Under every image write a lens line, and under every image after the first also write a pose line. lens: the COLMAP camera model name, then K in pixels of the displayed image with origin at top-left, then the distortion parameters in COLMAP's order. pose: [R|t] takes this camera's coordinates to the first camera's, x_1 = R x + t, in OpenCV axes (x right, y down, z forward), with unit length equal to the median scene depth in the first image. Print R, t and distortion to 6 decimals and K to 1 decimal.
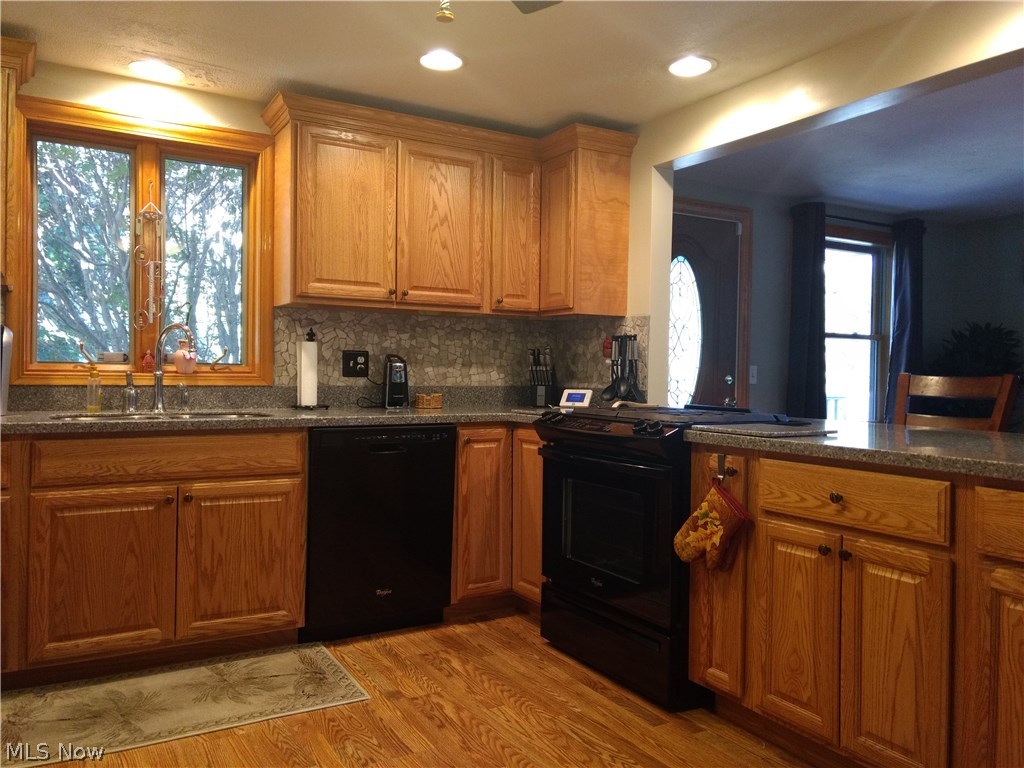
lens RADIAL K [[769.7, 0, 512.0], [0, 769.7, 384.0], [0, 0, 1]] dist [0.008781, -0.000580]
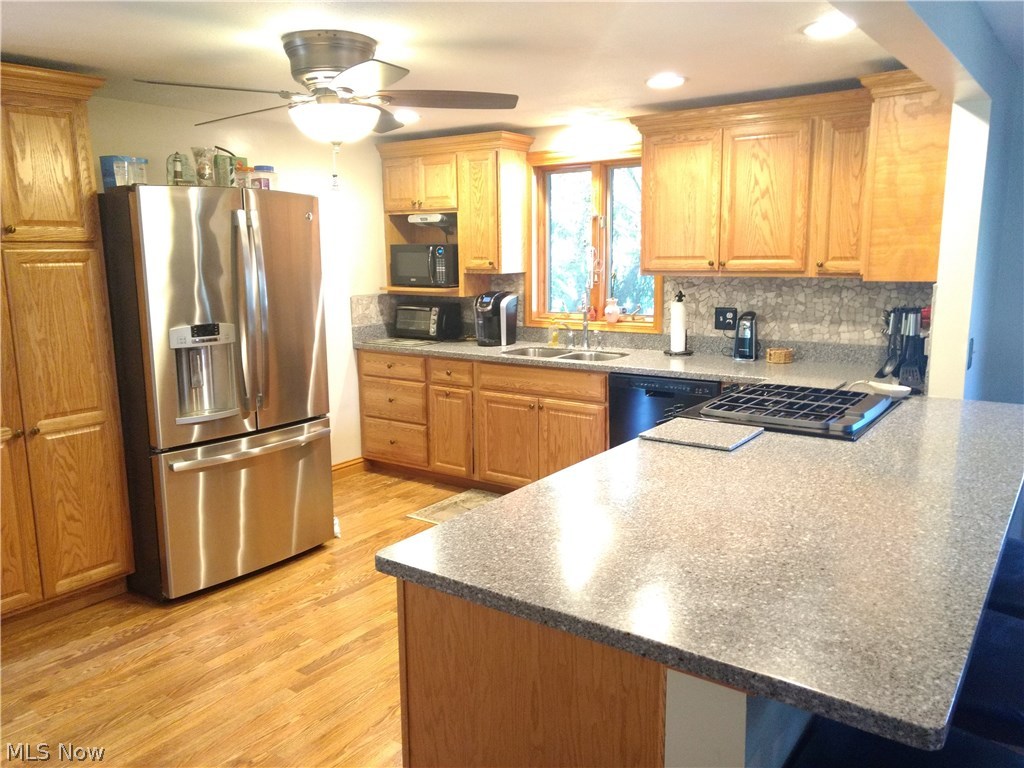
lens RADIAL K [[808.6, 0, 512.0], [0, 808.6, 384.0], [0, 0, 1]] dist [-0.007013, -0.001656]
pose [[0.399450, 0.133528, -0.906979, 0.818091], [0.005769, 0.988950, 0.148136, -0.114567], [0.916737, -0.064405, 0.394266, 0.203056]]
